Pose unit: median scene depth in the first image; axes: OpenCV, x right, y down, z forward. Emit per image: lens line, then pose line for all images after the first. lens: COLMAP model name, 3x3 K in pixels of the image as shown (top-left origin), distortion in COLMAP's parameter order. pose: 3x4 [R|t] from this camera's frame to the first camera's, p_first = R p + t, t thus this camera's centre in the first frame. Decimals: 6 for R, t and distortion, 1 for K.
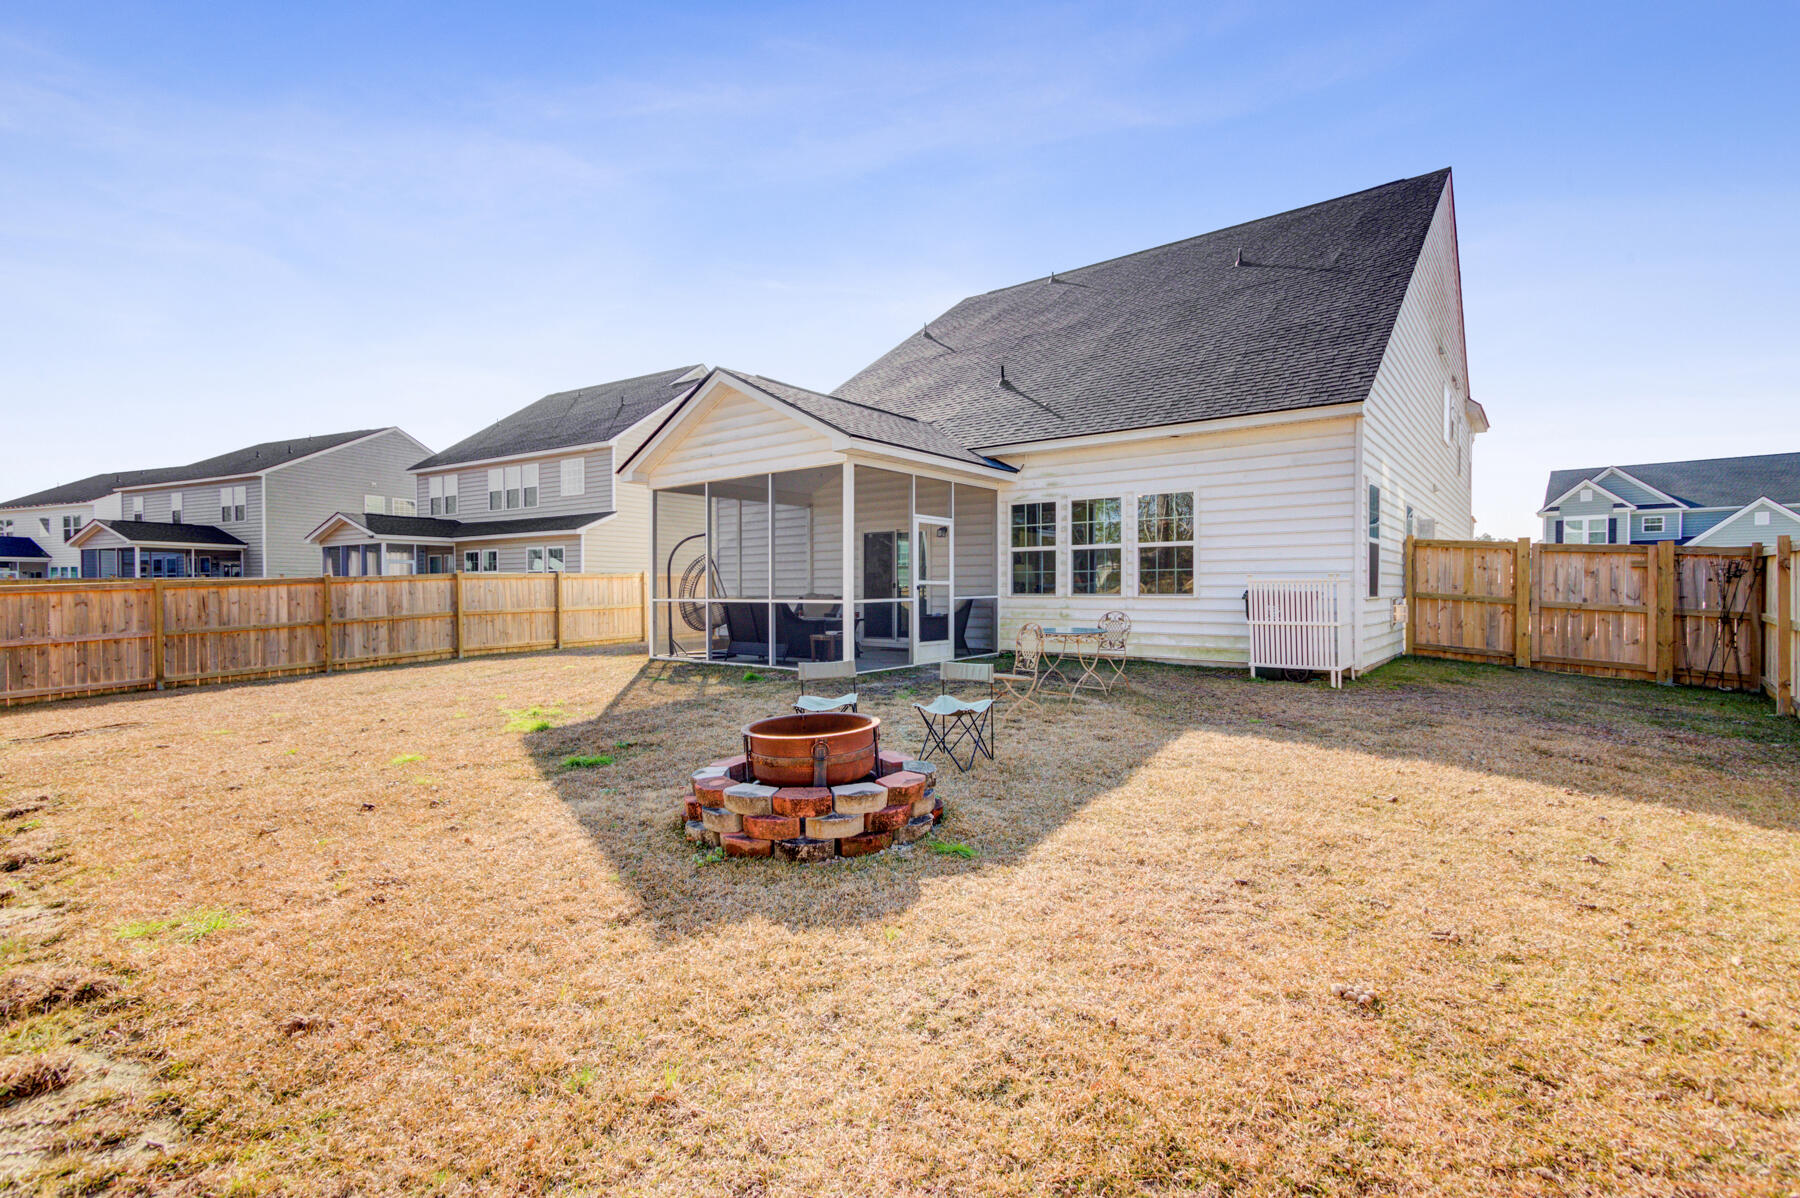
lens RADIAL K [[824.5, 0, 900.0], [0, 824.5, 599.0], [0, 0, 1]] dist [-0.000005, 0.000008]
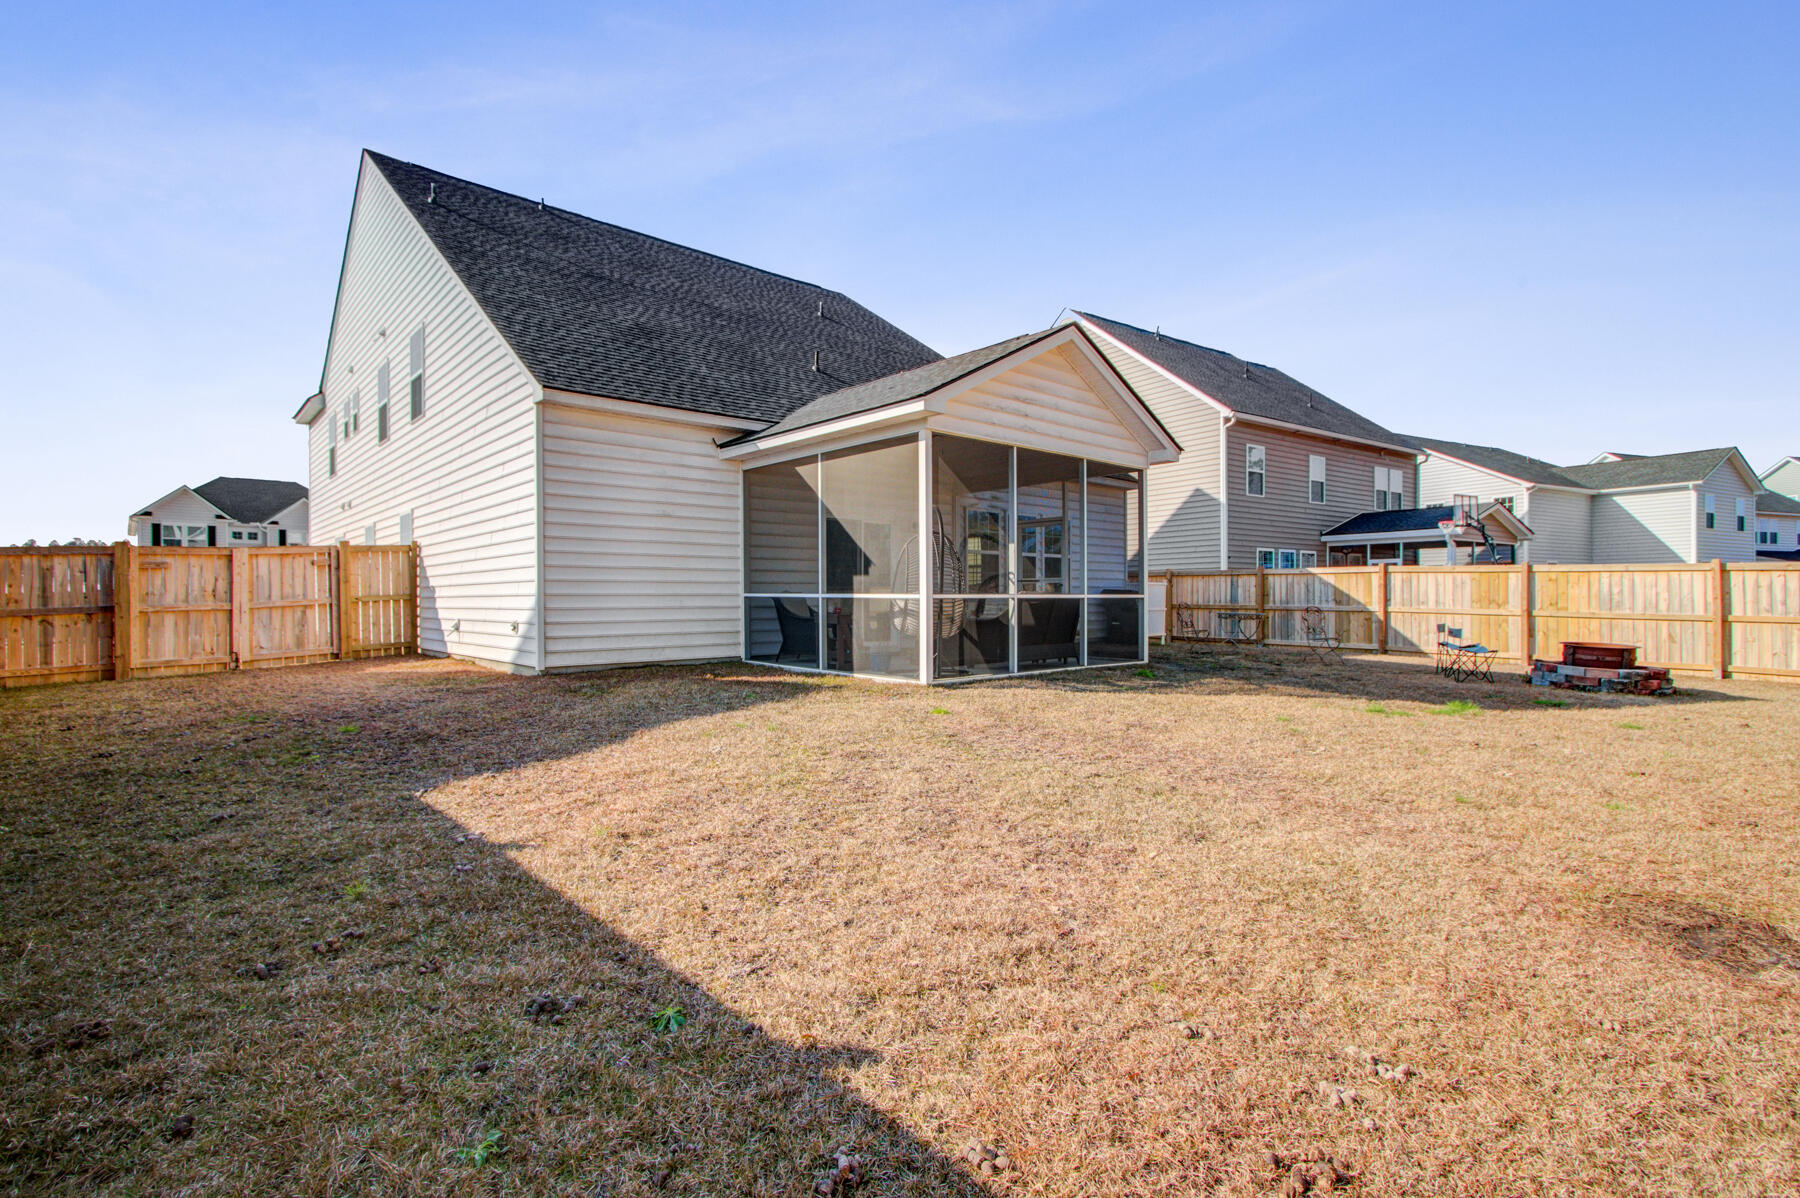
lens RADIAL K [[824.5, 0, 900.0], [0, 824.5, 599.0], [0, 0, 1]] dist [-0.000005, 0.000008]
pose [[0.165067, -0.001364, 0.986281, -1.090882], [0.012217, 0.999925, -0.000661, 0.003619], [-0.986207, 0.012158, 0.165072, 1.036965]]
